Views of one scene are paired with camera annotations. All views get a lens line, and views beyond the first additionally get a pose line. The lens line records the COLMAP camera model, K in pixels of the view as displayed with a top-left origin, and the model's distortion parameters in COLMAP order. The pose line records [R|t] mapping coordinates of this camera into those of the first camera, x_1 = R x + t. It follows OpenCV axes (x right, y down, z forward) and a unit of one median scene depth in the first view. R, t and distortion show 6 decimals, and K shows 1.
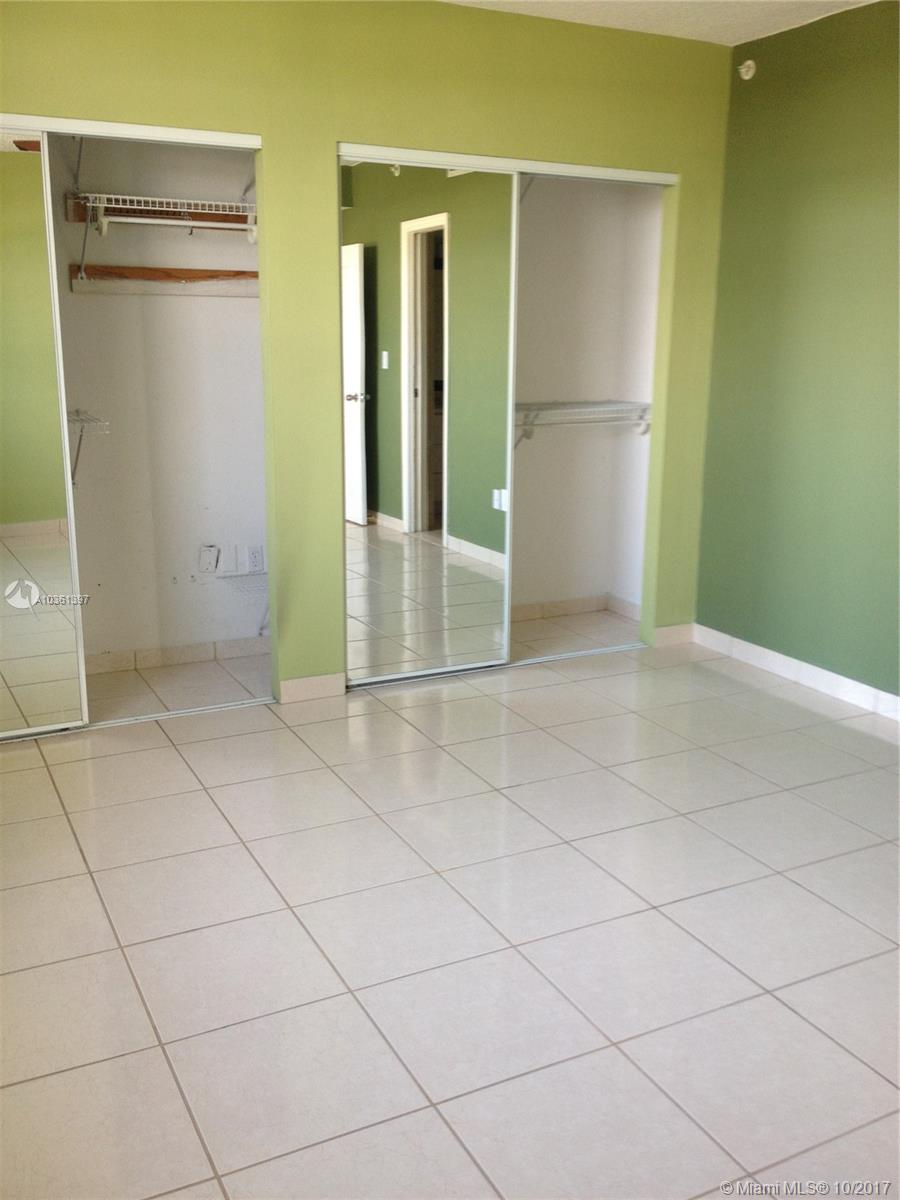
lens RADIAL K [[1128.4, 0, 456.0], [0, 1128.4, 604.8], [0, 0, 1]] dist [0.061547, -0.150776]
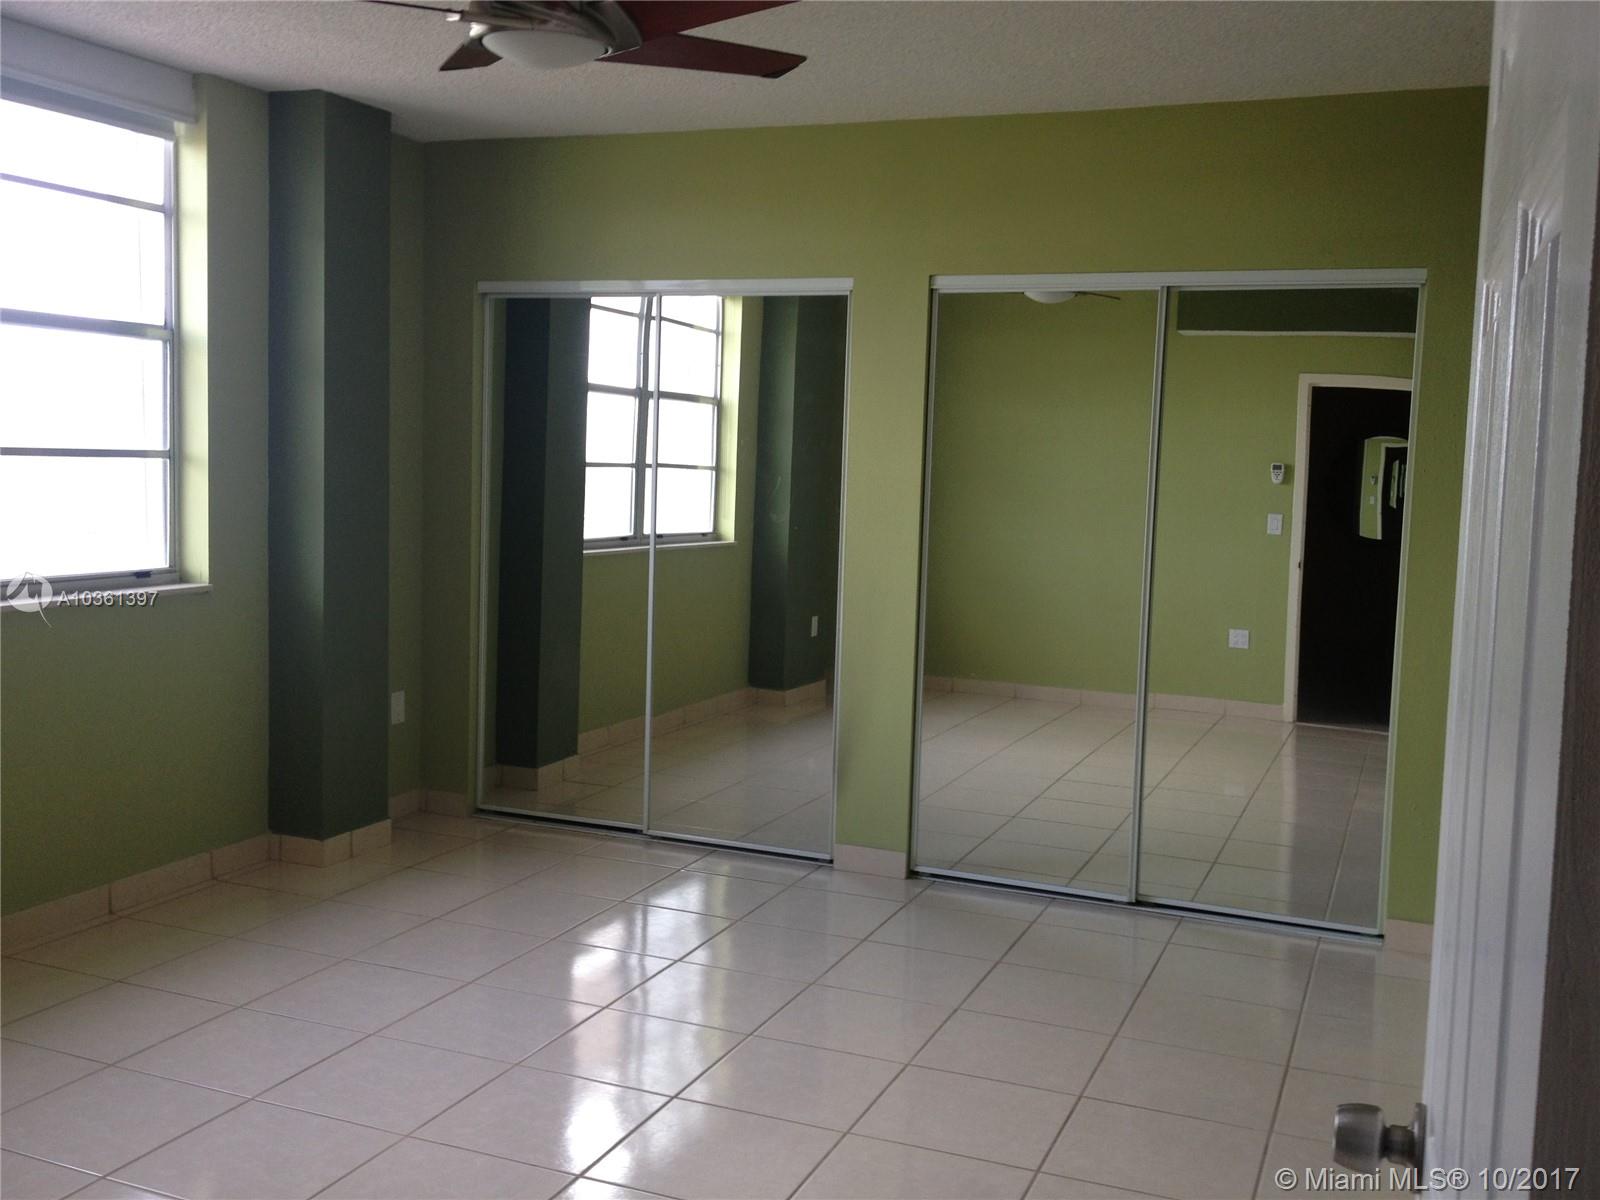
lens RADIAL K [[1525.4, 0, 806.4], [0, 1525.4, 577.4], [0, 0, 1]] dist [0.086917, -0.168811]
pose [[0.643869, 0.070990, -0.761836, 0.808018], [-0.211265, 0.973474, -0.087841, -0.029588], [0.735391, 0.217507, 0.641787, 0.159529]]
